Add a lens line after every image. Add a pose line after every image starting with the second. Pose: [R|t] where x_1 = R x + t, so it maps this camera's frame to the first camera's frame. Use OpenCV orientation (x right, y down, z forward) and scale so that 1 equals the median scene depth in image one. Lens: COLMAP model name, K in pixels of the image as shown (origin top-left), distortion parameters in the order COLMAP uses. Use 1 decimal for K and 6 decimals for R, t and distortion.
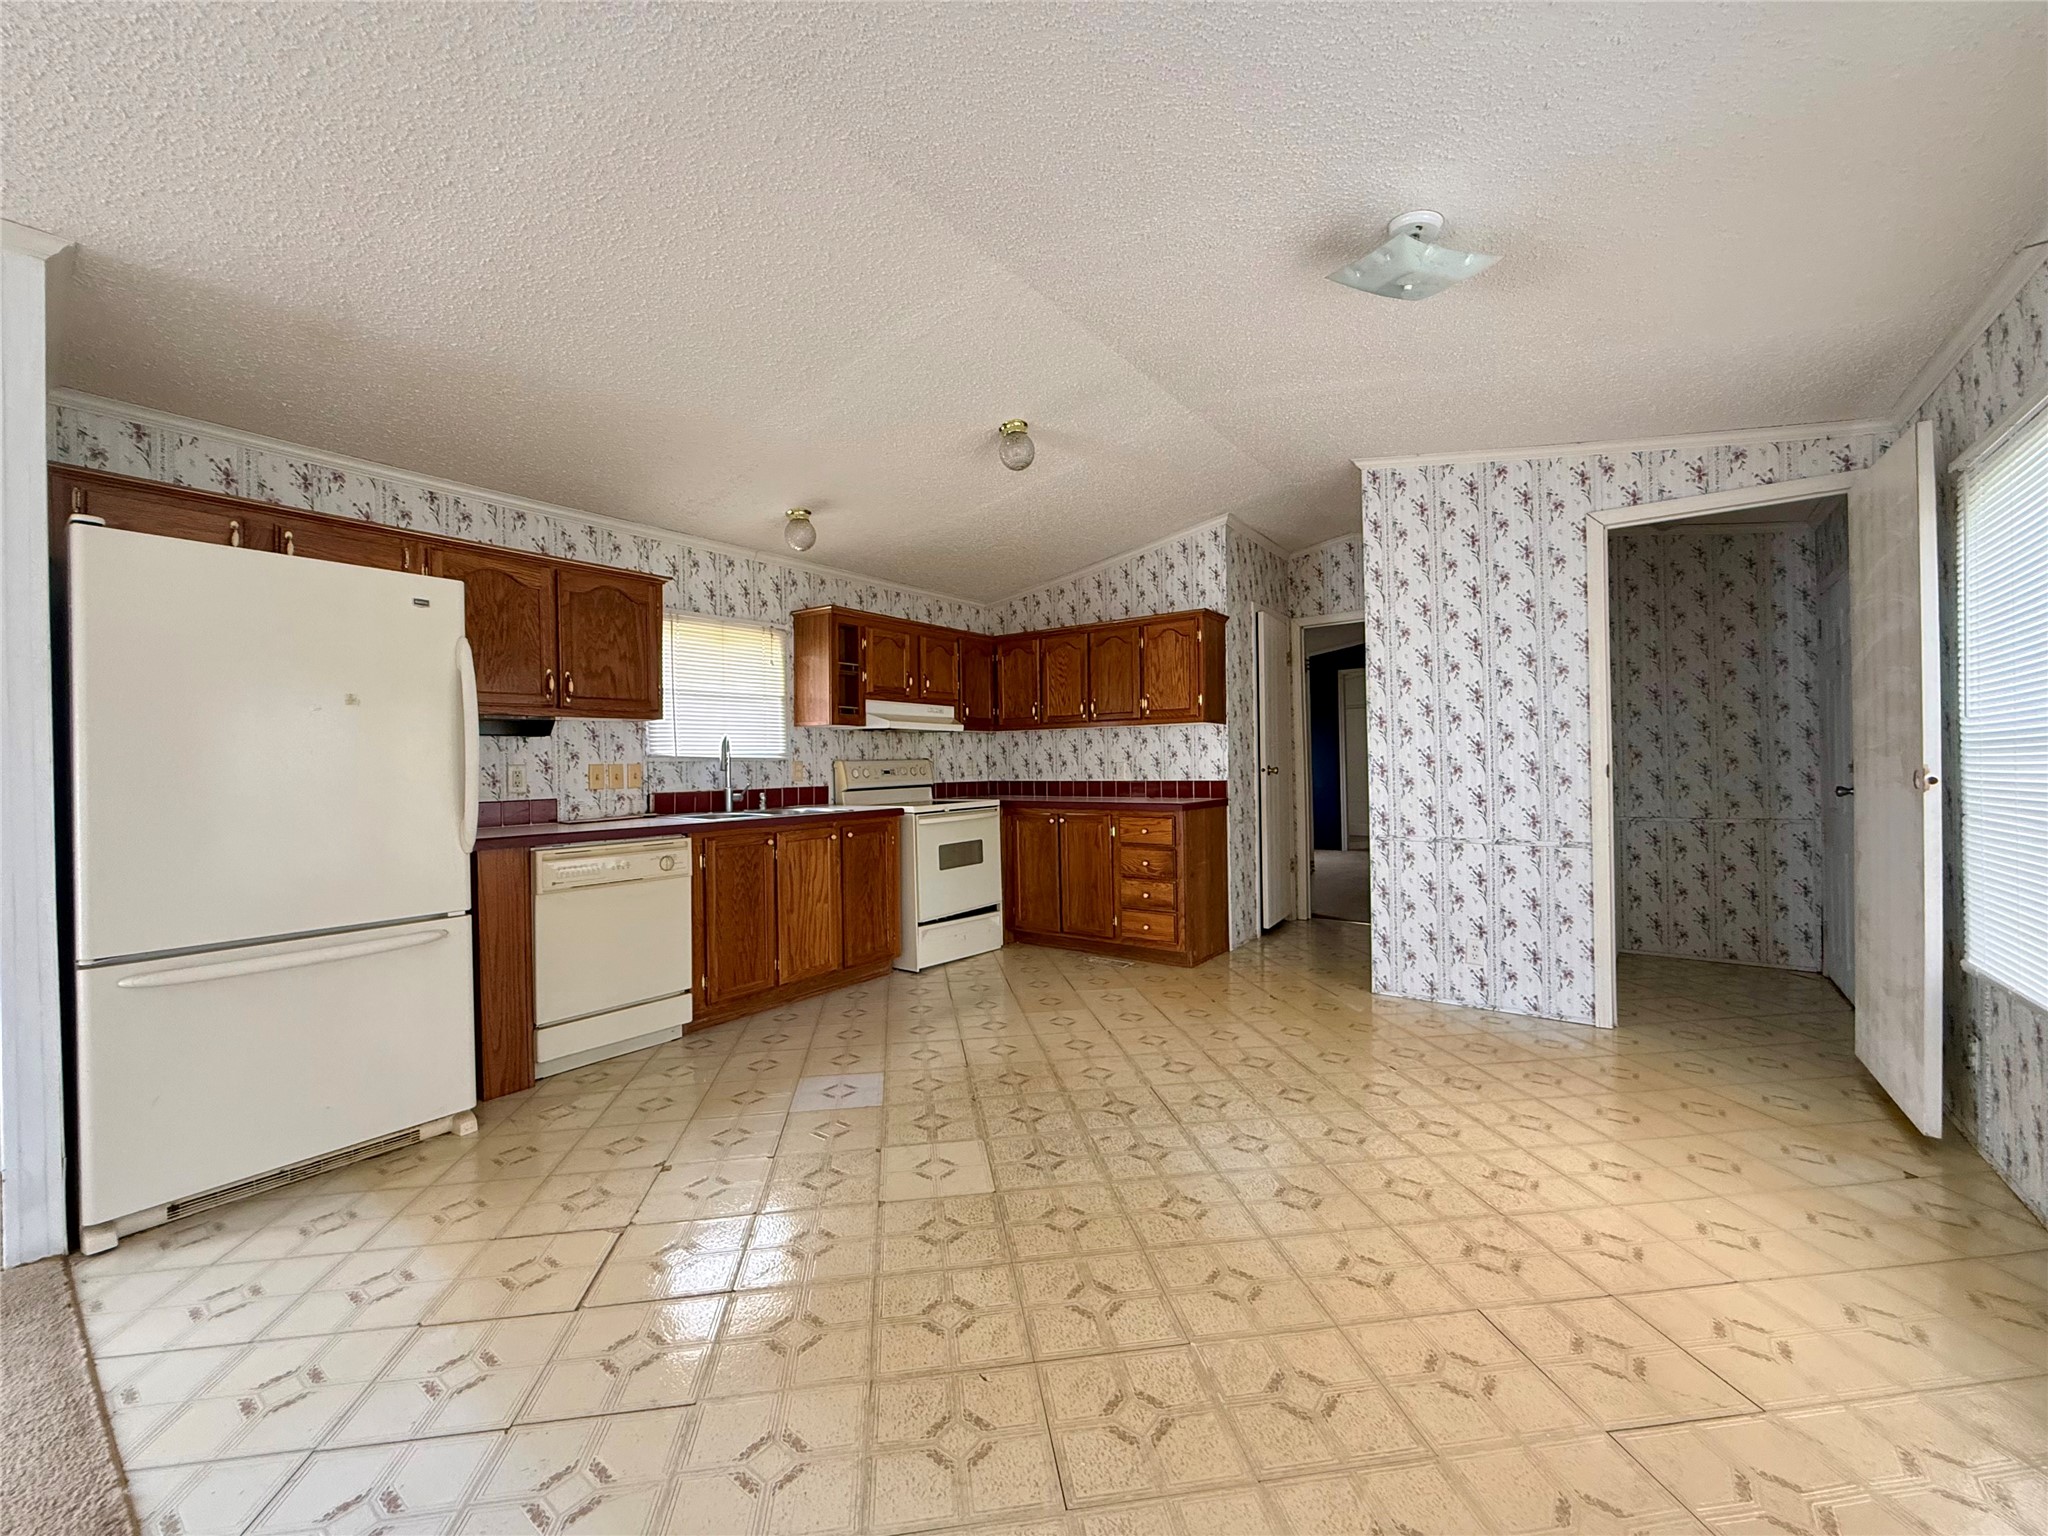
lens RADIAL K [[820.1, 0, 1020.0], [0, 820.1, 765.7], [0, 0, 1]] dist [-0.000389, -0.000159]
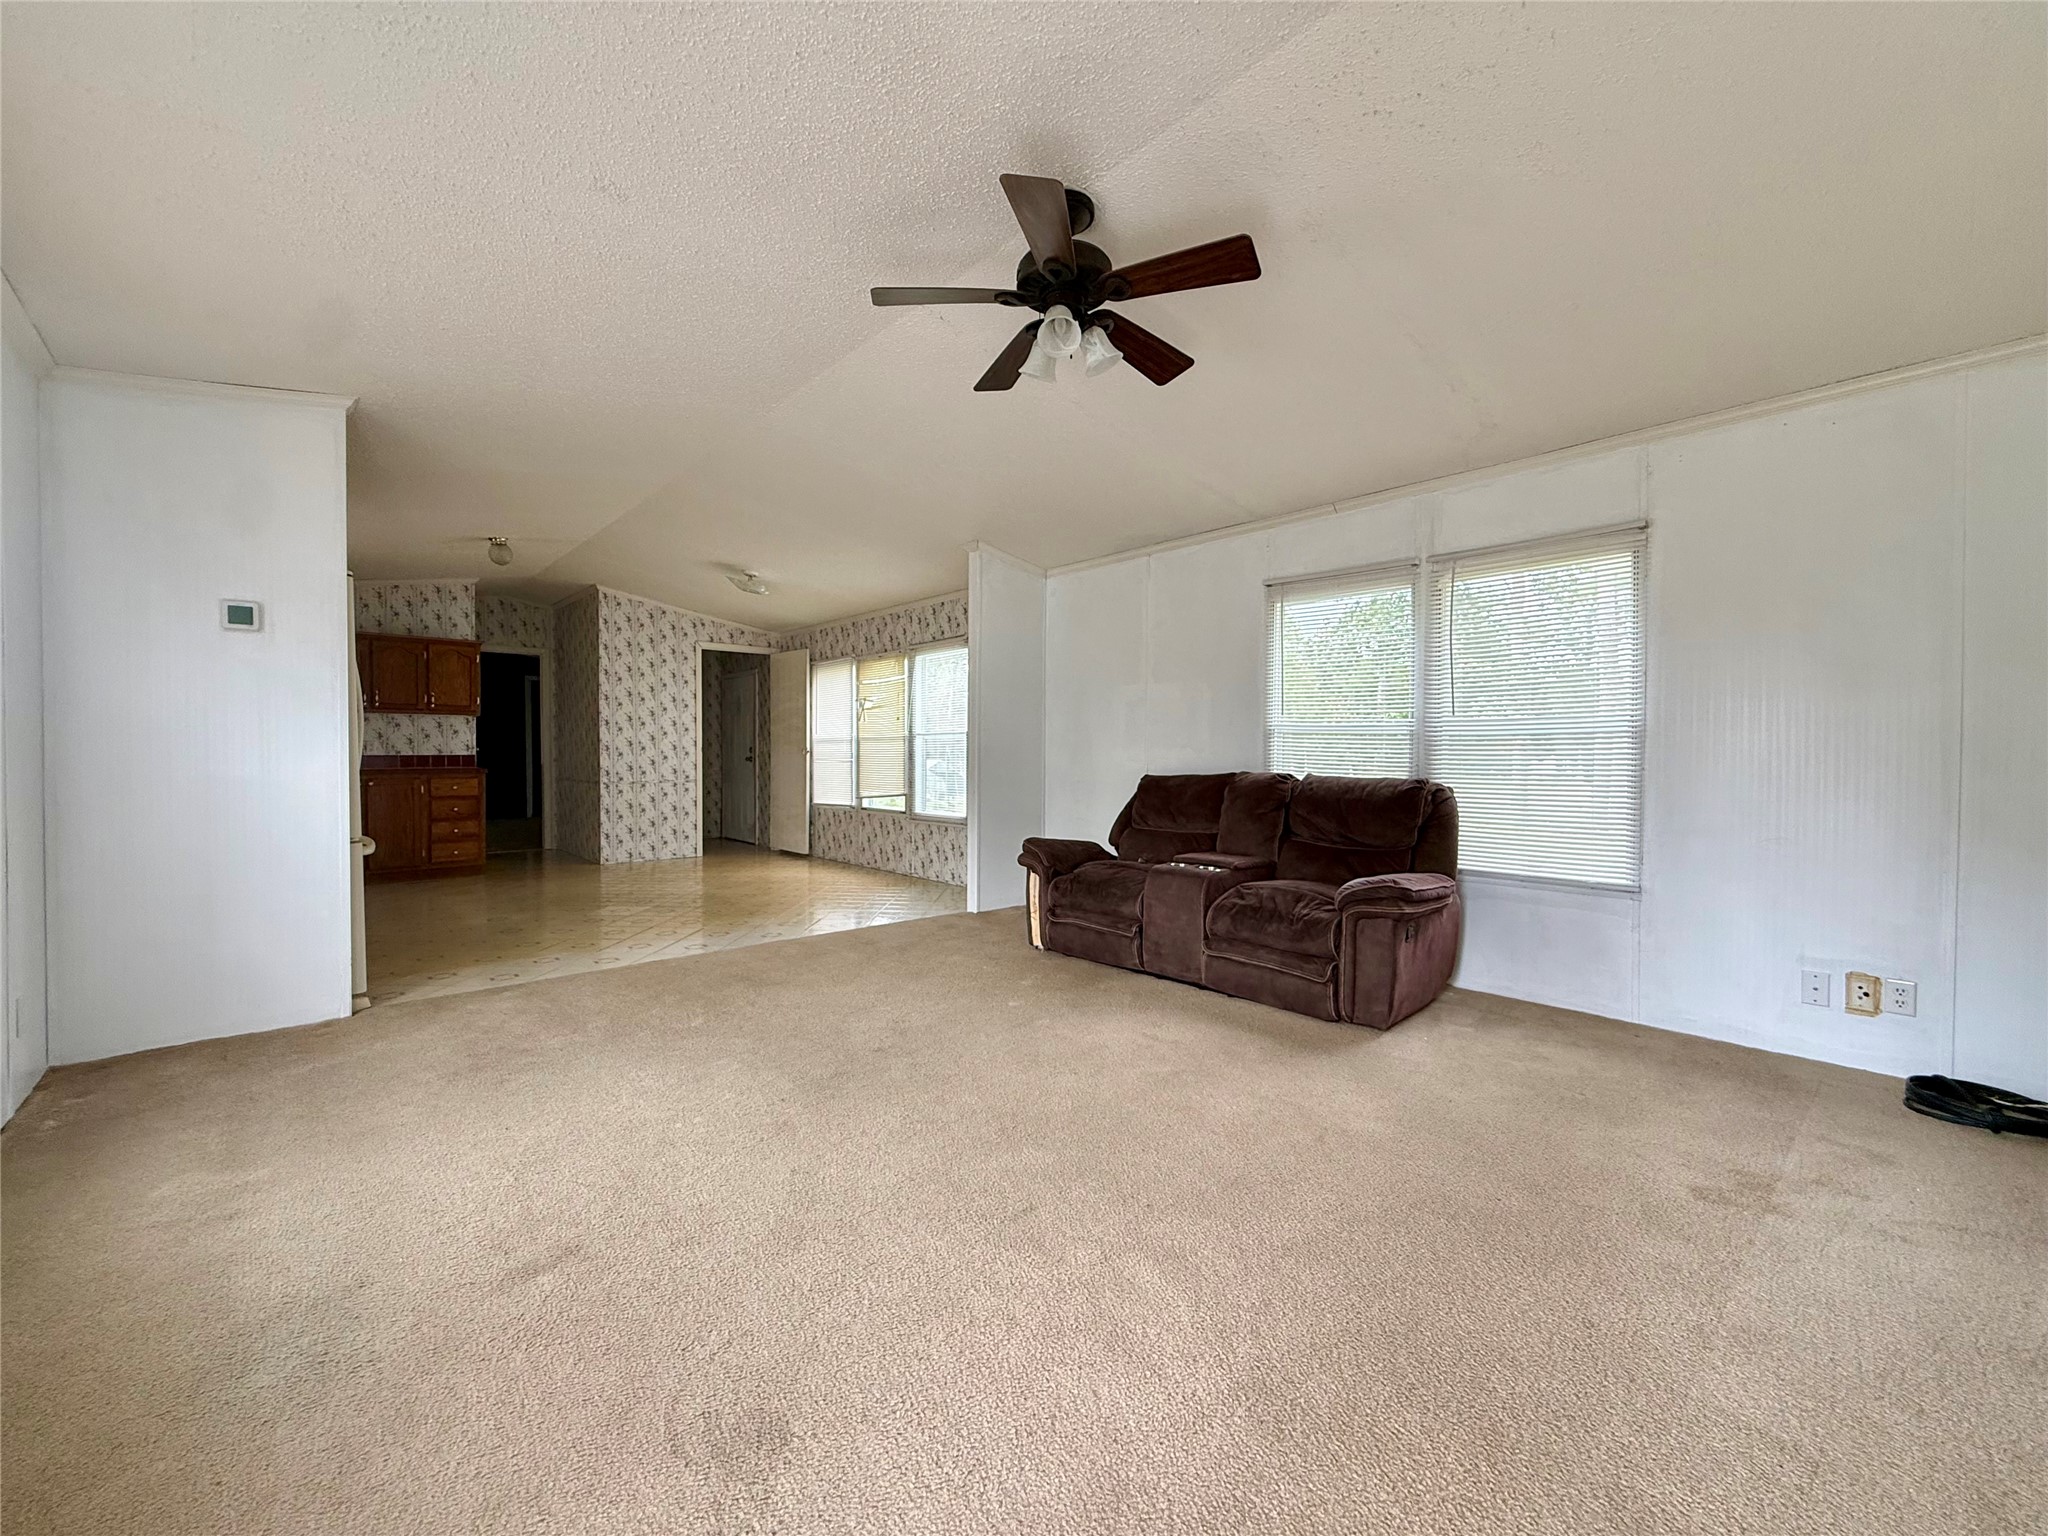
lens RADIAL K [[820.1, 0, 1021.2], [0, 820.1, 766.5], [0, 0, 1]] dist [-0.000389, -0.000159]
pose [[0.176794, -0.003275, 0.984242, -1.326992], [-0.002616, 0.999989, 0.003797, 0.039813], [-0.984244, -0.003246, 0.176783, -0.311844]]
